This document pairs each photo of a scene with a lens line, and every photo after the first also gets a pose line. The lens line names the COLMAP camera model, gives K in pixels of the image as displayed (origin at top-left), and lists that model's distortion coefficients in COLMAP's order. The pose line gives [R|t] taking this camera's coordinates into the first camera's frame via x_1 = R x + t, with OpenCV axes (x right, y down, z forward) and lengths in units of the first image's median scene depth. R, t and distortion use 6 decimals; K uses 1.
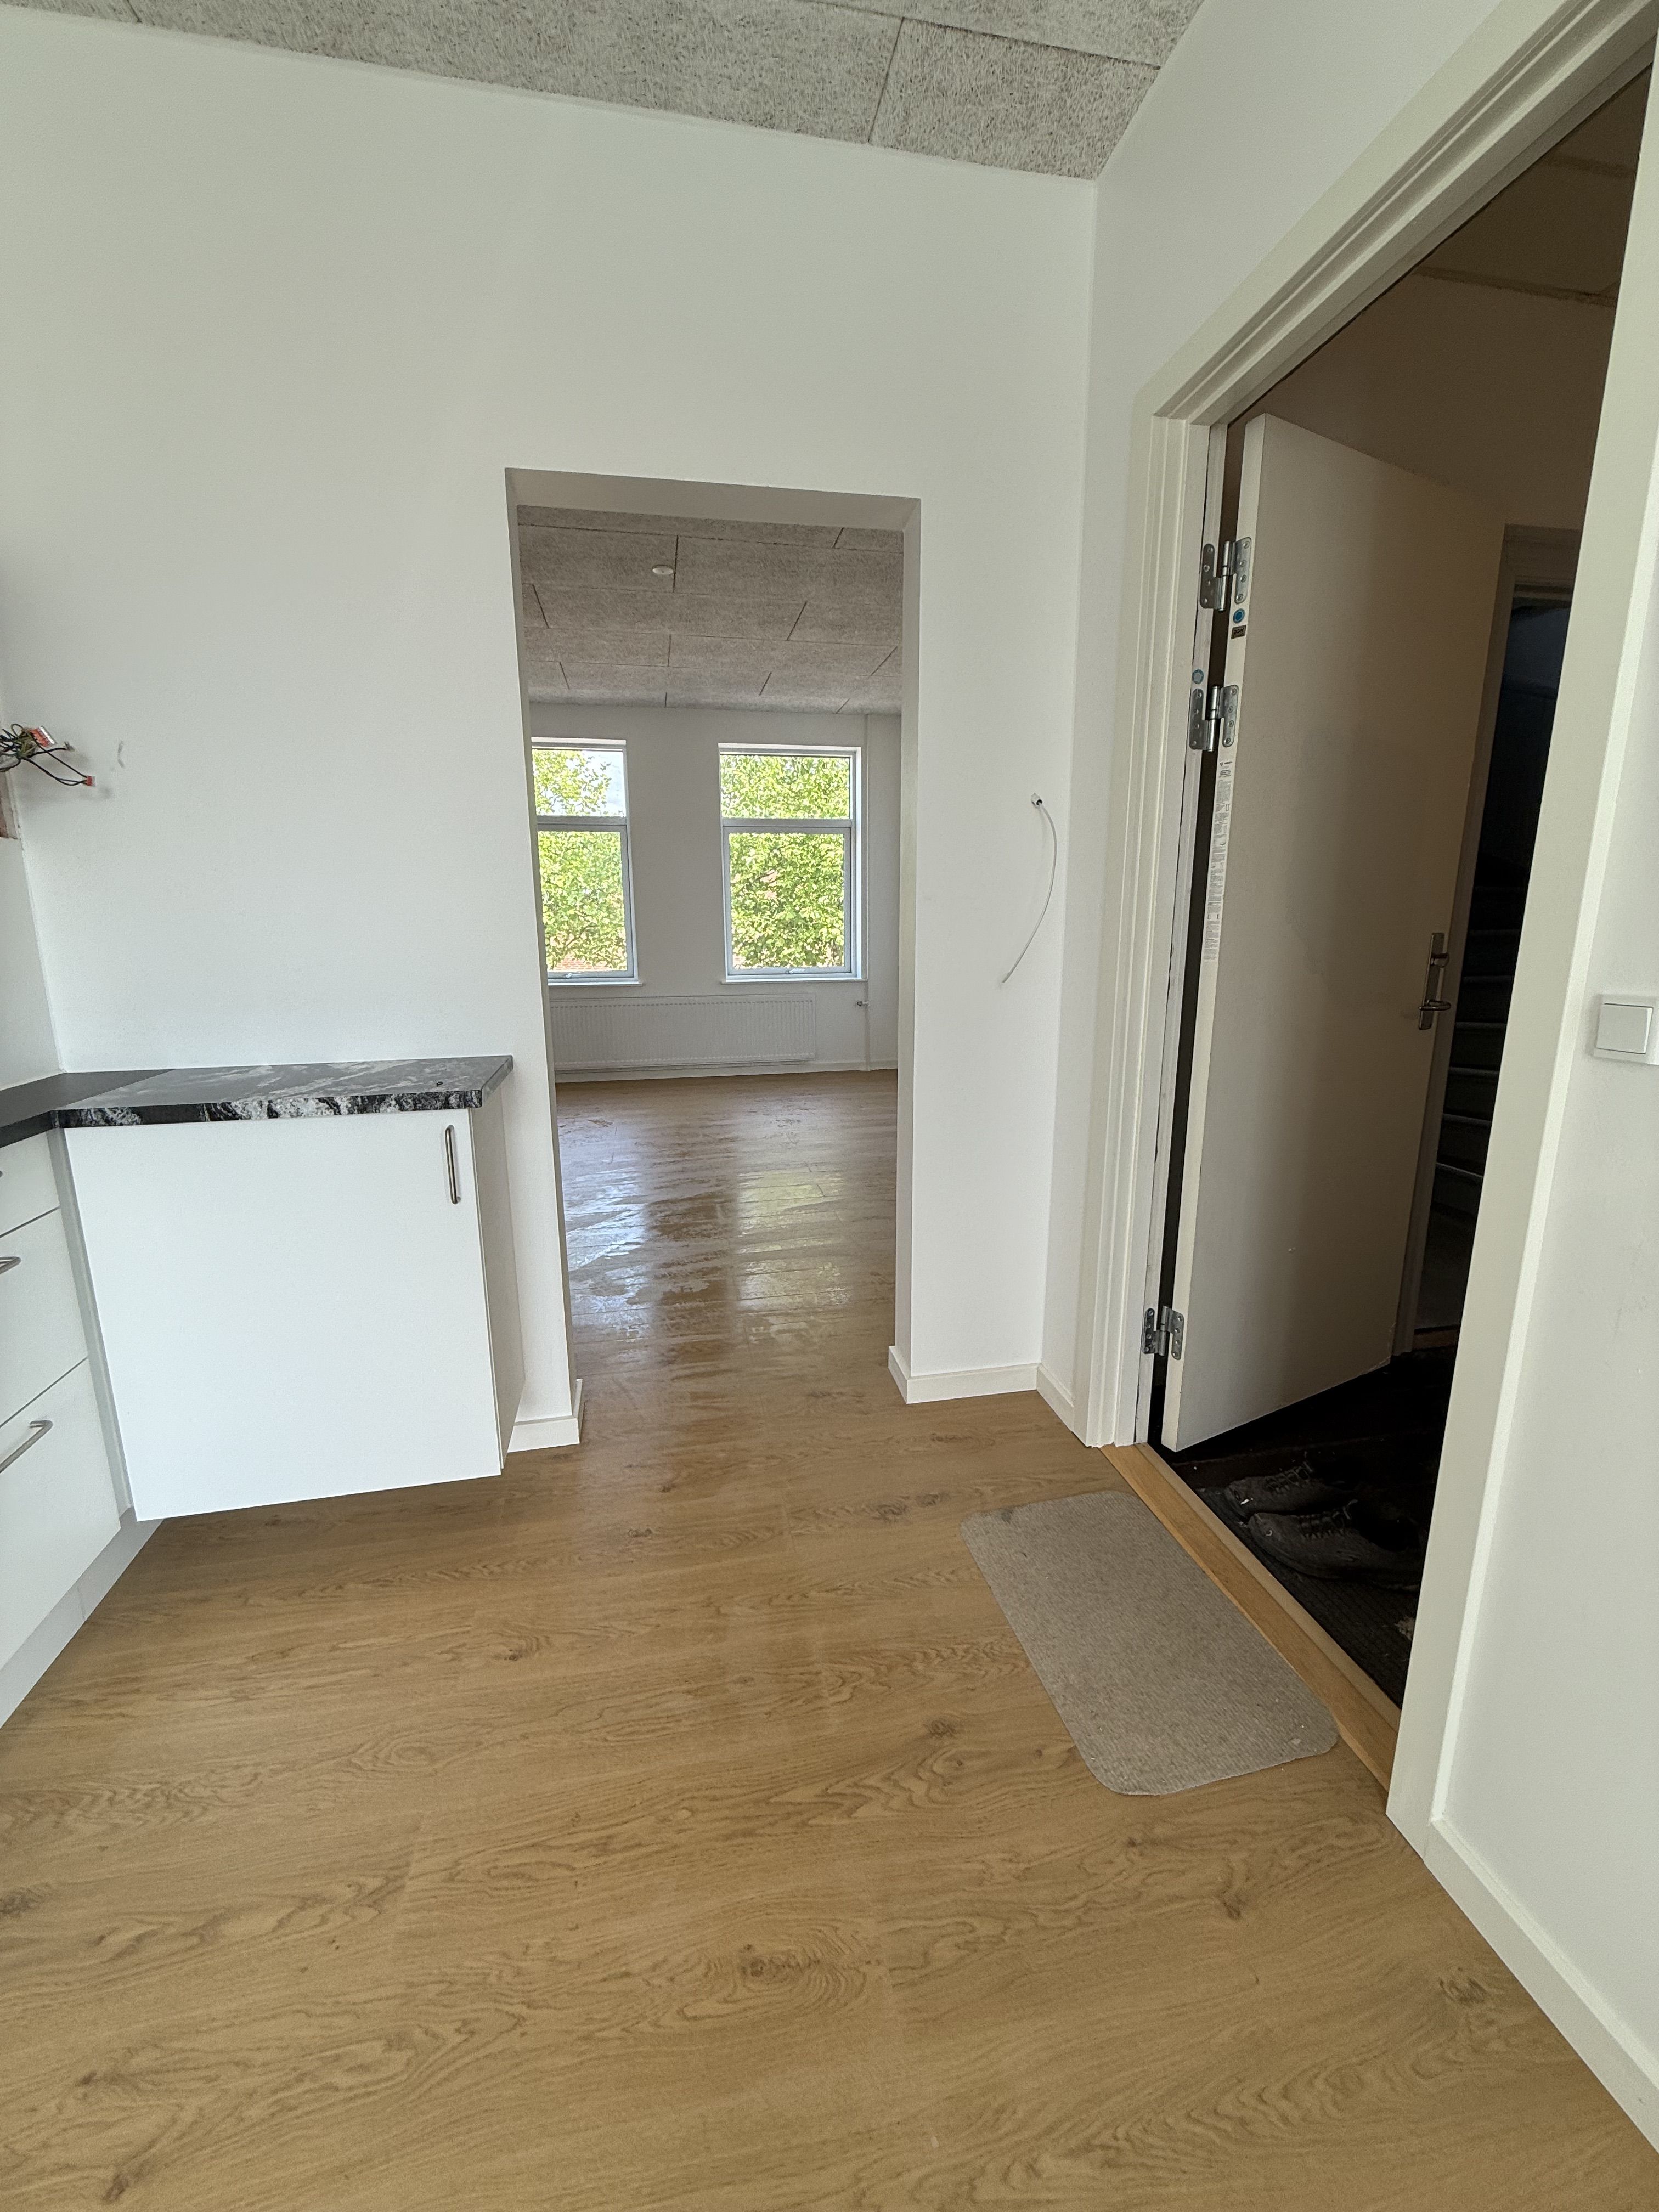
lens RADIAL K [[876.3, 0, 826.8], [0, 876.3, 1100.7], [0, 0, 1]] dist [-0.004022, 0.000142]
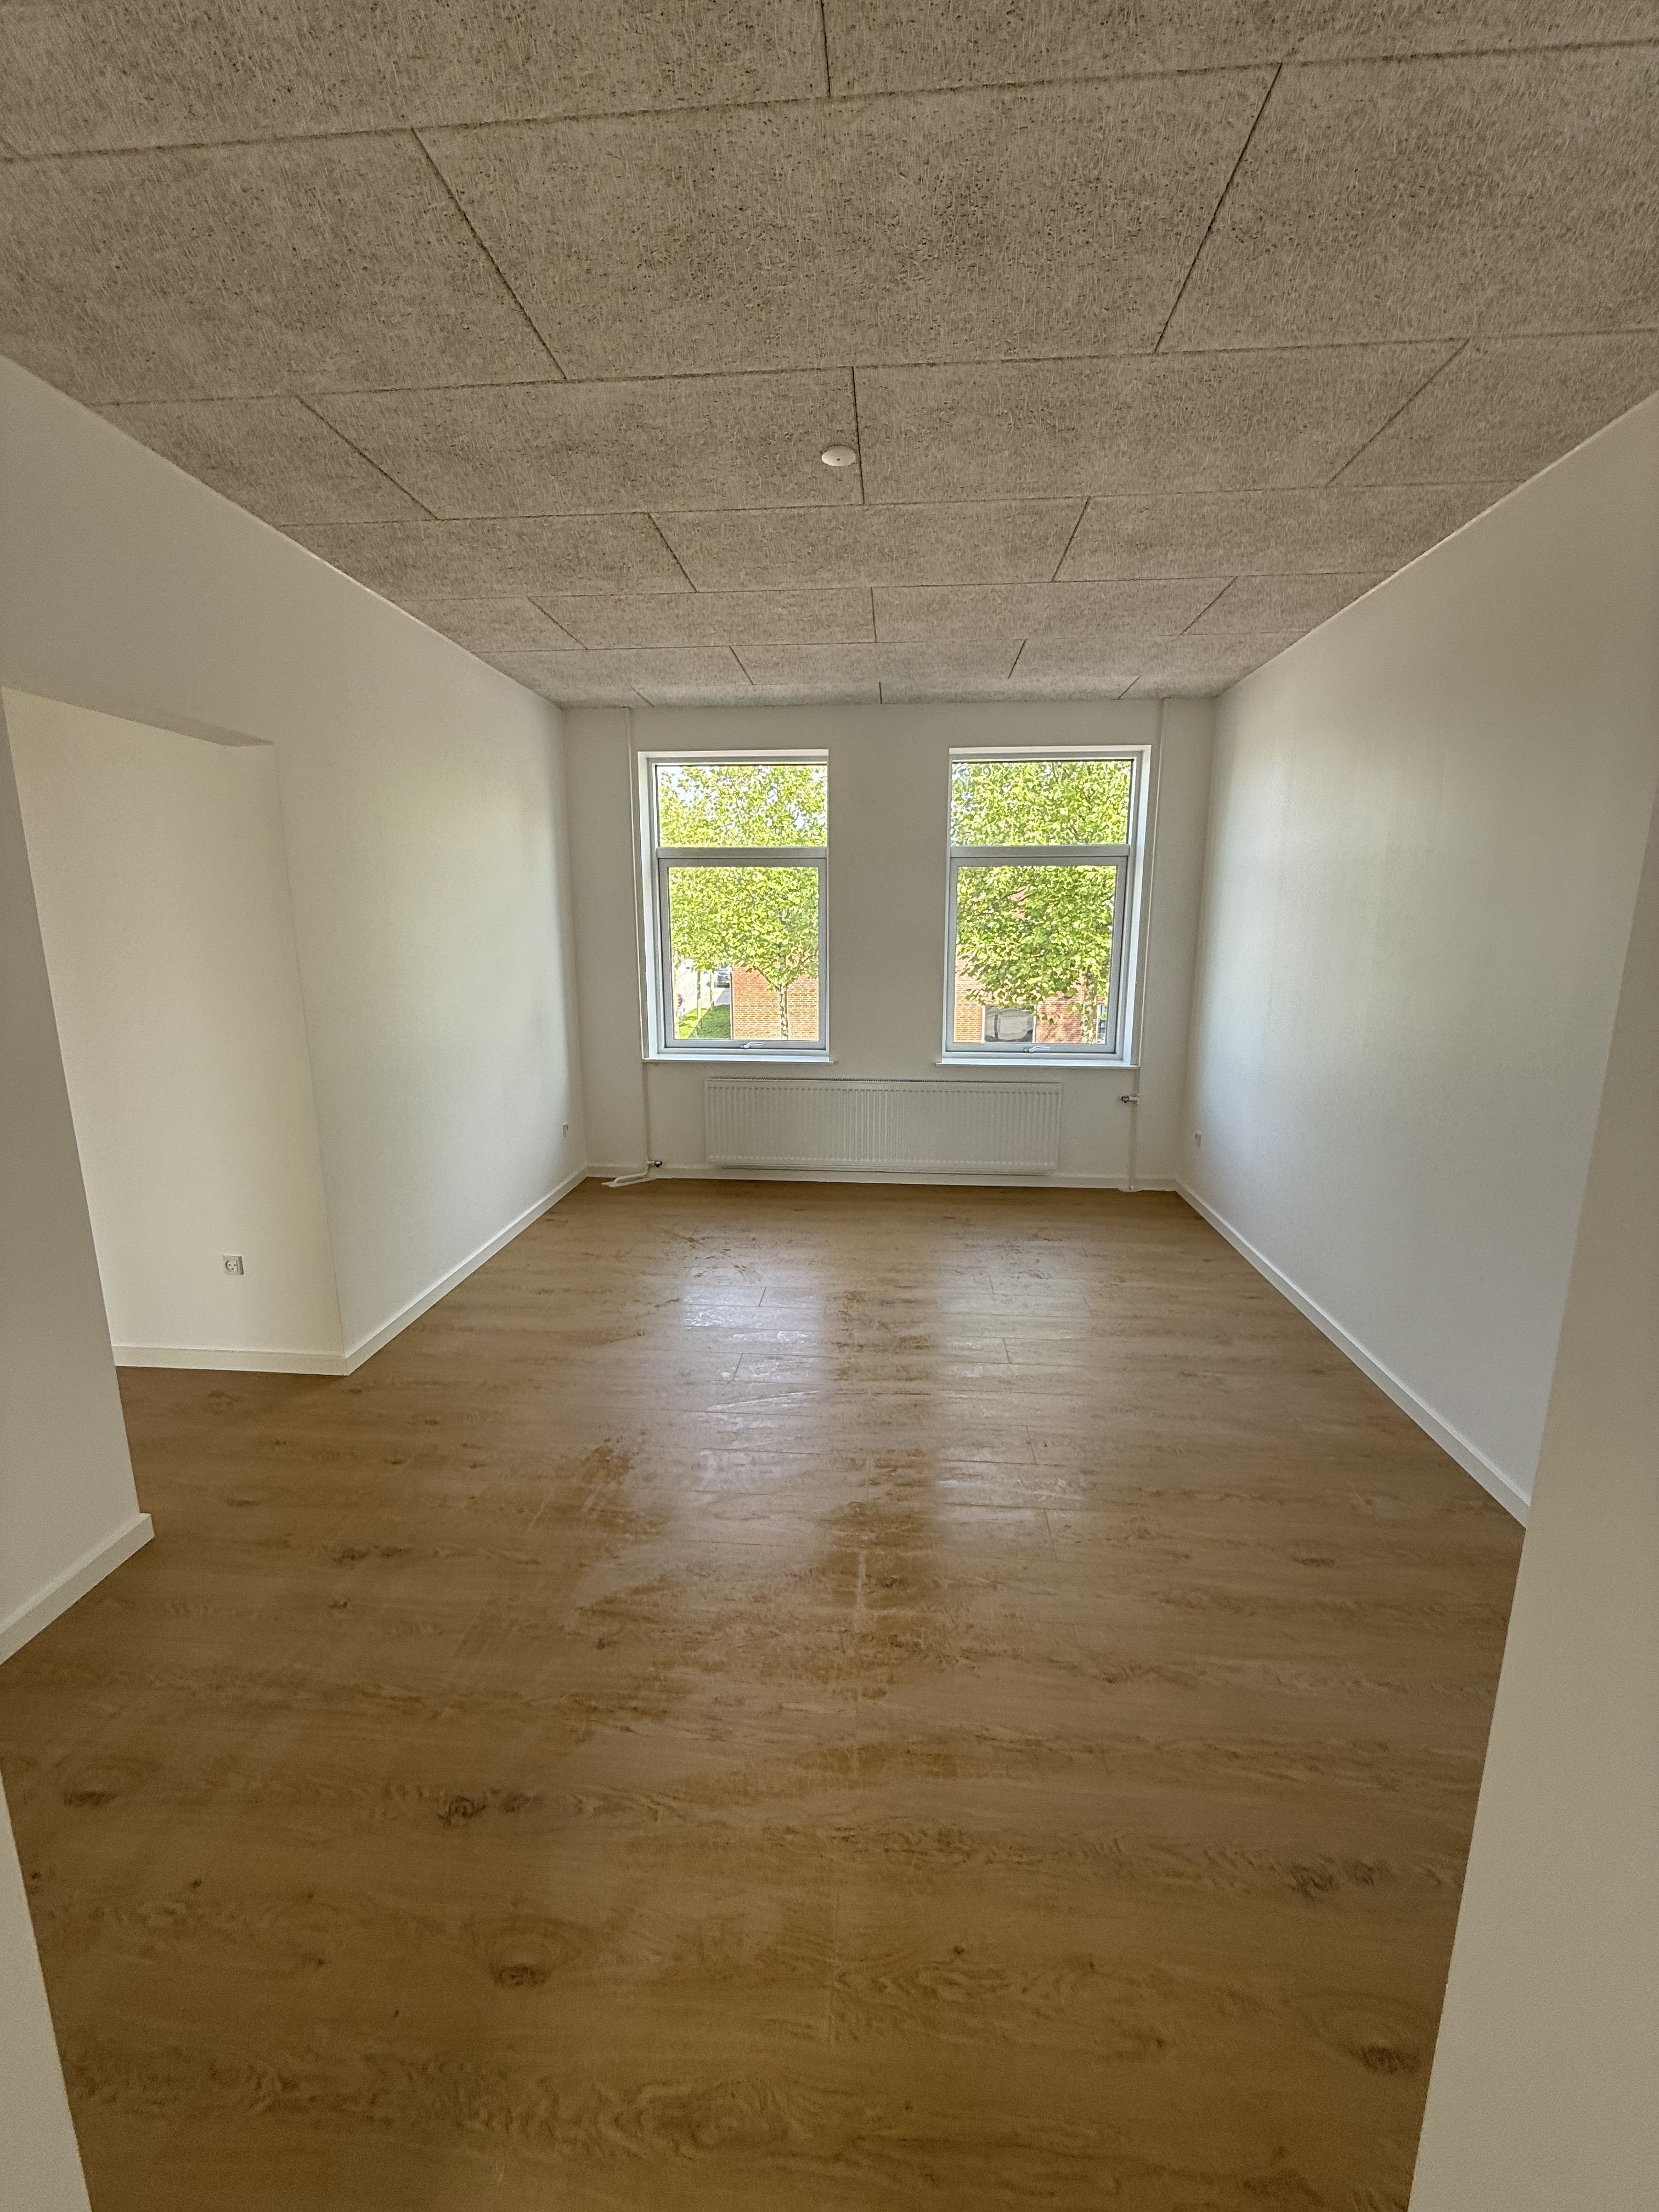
lens RADIAL K [[876.3, 0, 834.9], [0, 876.3, 1102.4], [0, 0, 1]] dist [-0.004022, 0.000142]
pose [[0.964482, 0.059979, -0.257250, -0.008283], [-0.060967, 0.998131, 0.004138, -0.106267], [0.257018, 0.011693, 0.966336, 0.262719]]
